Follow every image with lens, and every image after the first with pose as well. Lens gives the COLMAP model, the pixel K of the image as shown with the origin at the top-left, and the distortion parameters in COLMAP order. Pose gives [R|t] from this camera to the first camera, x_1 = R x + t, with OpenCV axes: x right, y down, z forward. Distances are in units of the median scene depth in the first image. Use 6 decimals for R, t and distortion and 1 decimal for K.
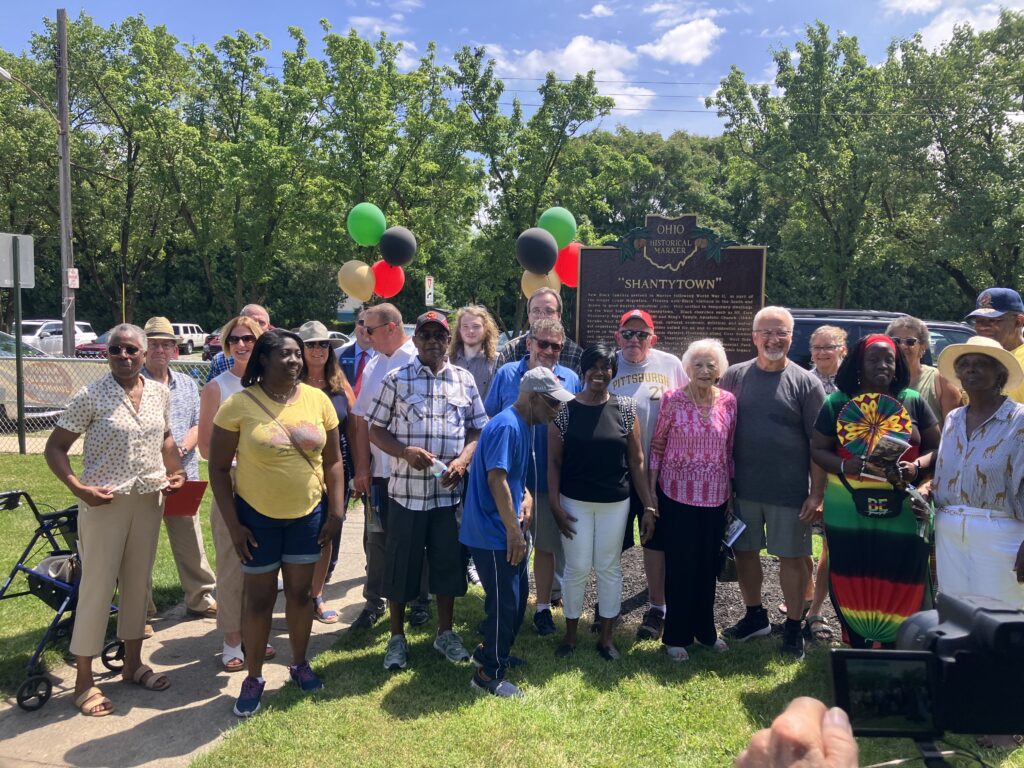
lens RADIAL K [[776.0, 0, 512.0], [0, 776.0, 384.0], [0, 0, 1]] dist [0.051120, -0.105642]
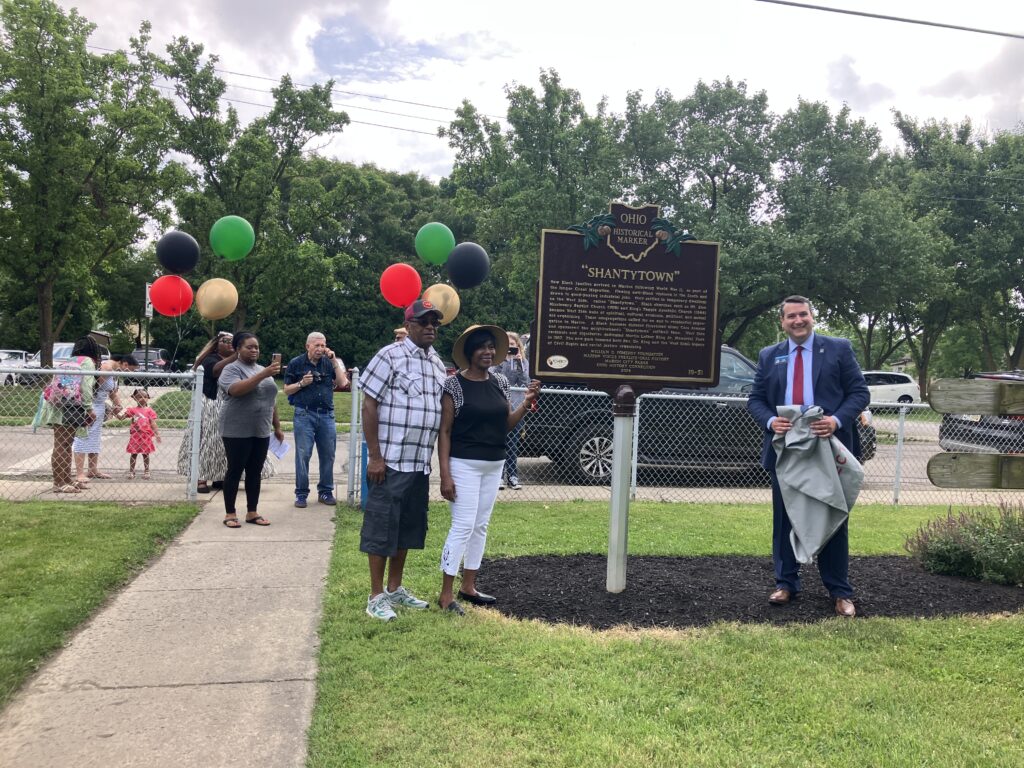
lens RADIAL K [[776.0, 0, 512.0], [0, 776.0, 384.0], [0, 0, 1]] dist [0.051120, -0.105642]
pose [[0.921578, 0.007317, 0.388123, -0.308718], [0.006973, 0.999349, -0.035399, 0.041202], [-0.388130, 0.035329, 0.920927, 0.163338]]
